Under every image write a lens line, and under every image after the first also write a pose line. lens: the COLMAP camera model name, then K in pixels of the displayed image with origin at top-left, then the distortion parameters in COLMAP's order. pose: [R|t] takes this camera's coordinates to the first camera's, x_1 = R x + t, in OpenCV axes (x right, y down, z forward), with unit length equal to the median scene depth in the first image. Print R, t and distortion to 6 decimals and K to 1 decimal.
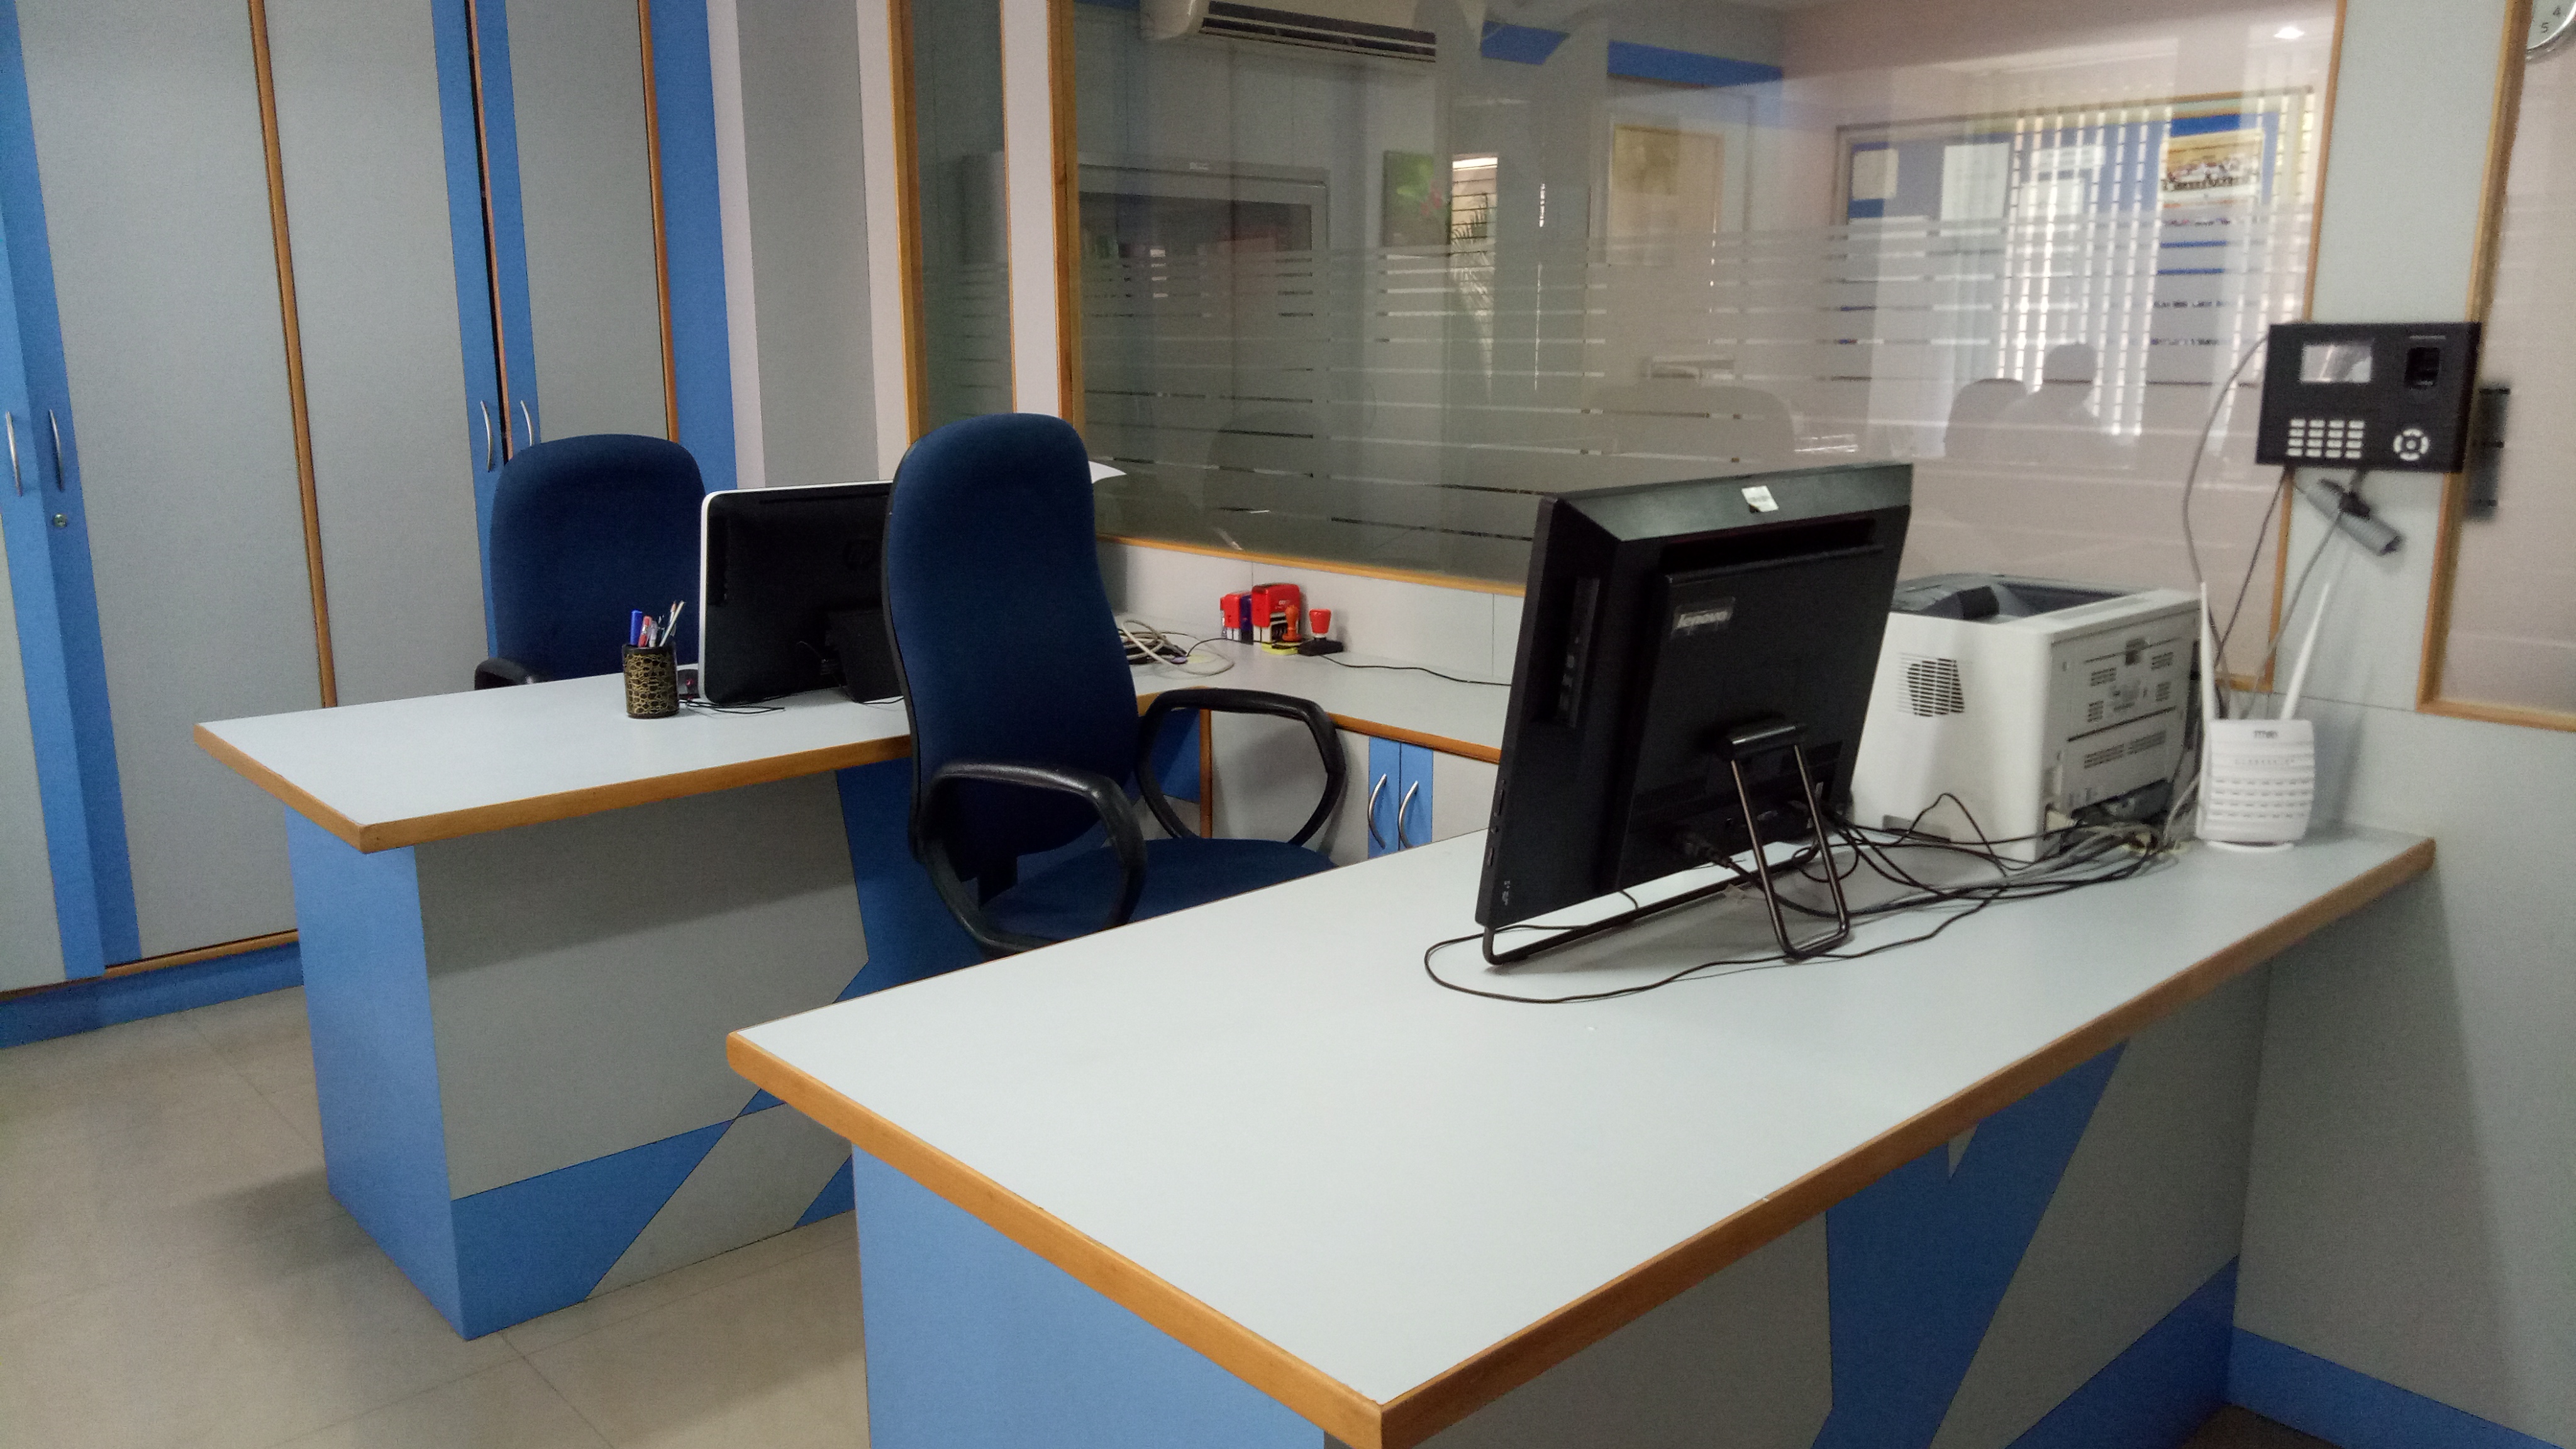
lens RADIAL K [[1878.9, 0, 1289.6], [0, 1878.9, 722.9], [0, 0, 1]] dist [0.034535, -0.009435]
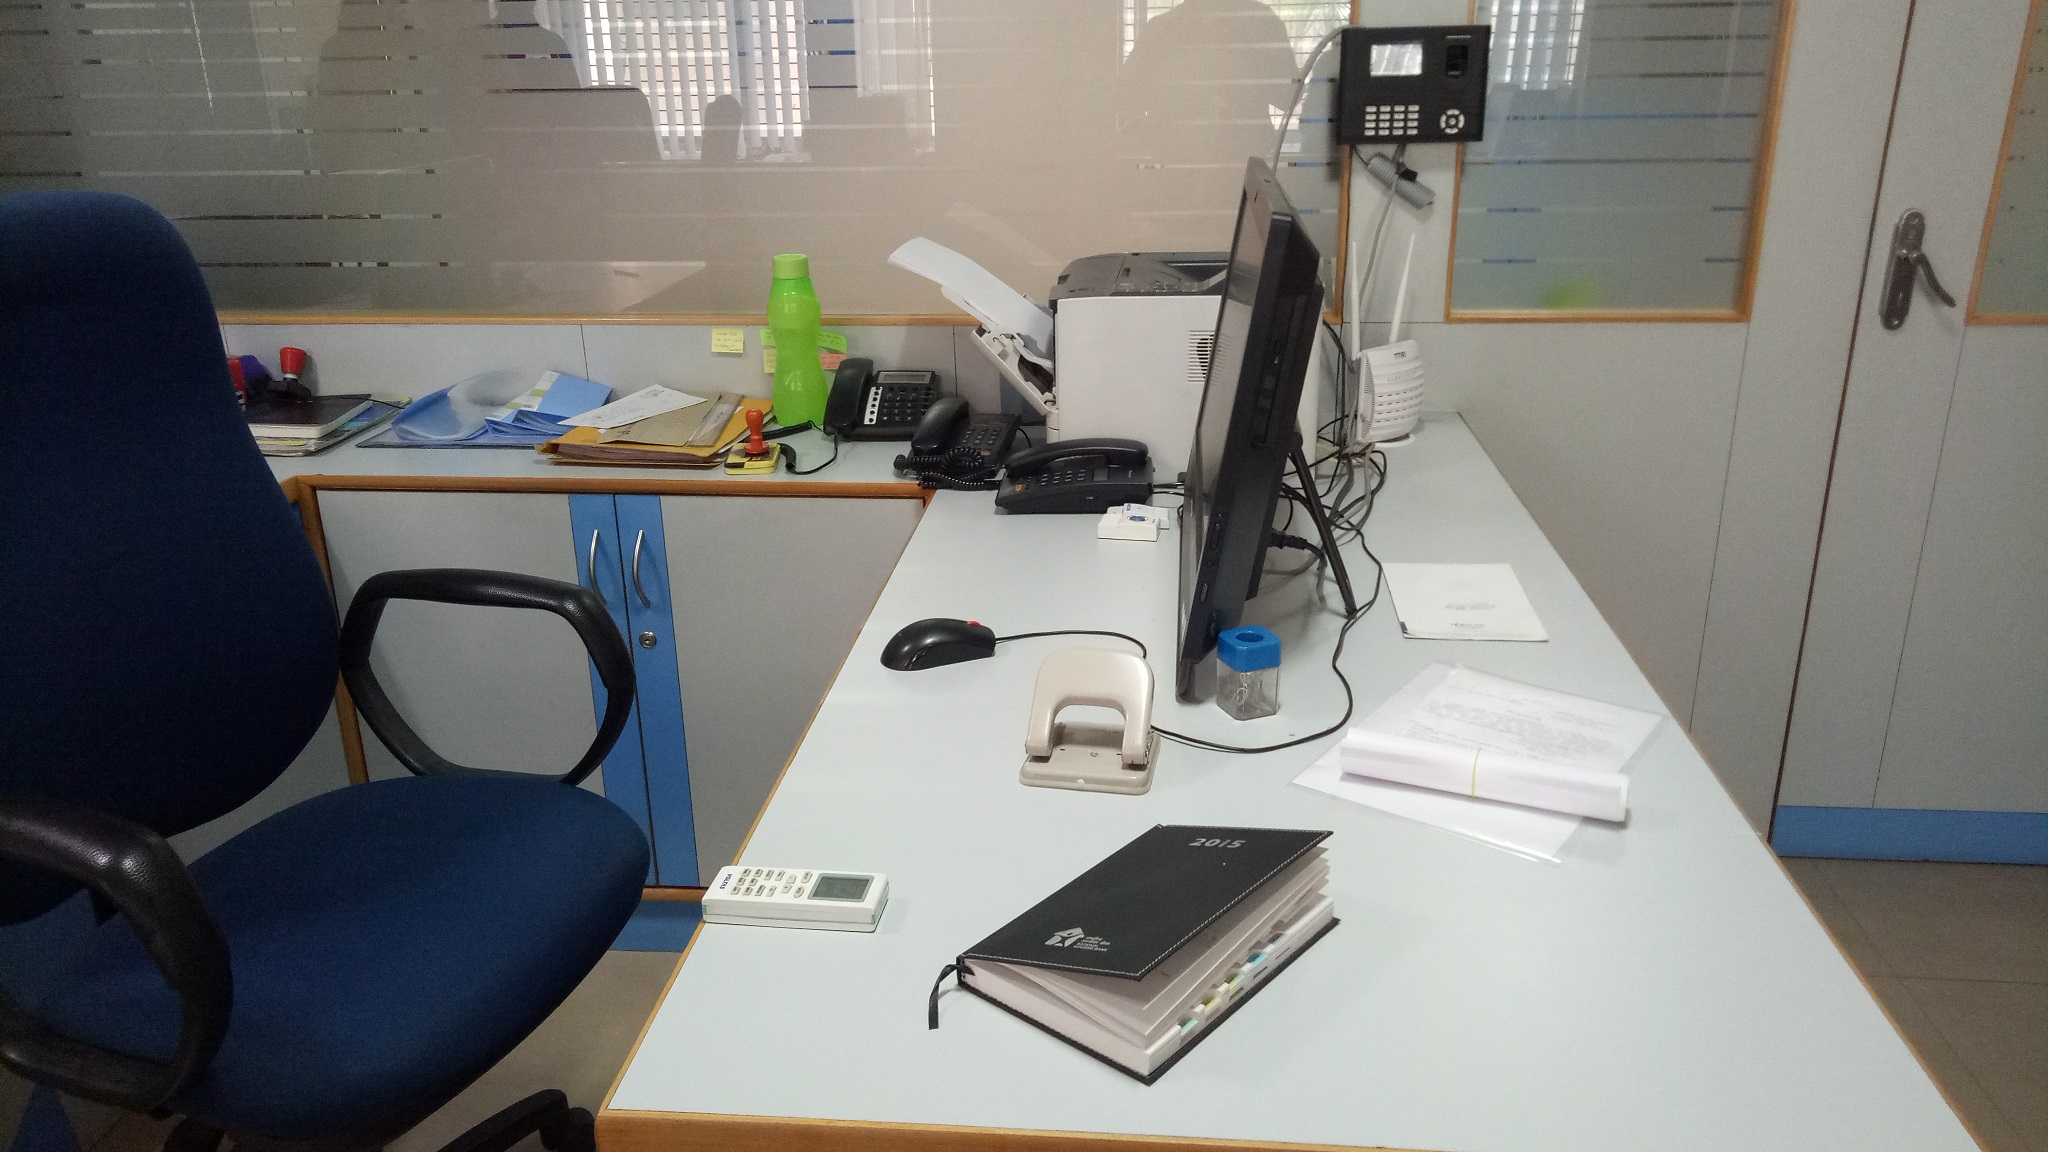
lens RADIAL K [[1493.8, 0, 1024.2], [0, 1493.8, 578.1], [0, 0, 1]] dist [0.034535, -0.009435]
pose [[0.749018, -0.236722, 0.618817, -0.349513], [0.152707, 0.970528, 0.186429, -0.075789], [-0.644711, -0.045141, 0.763092, 0.365420]]
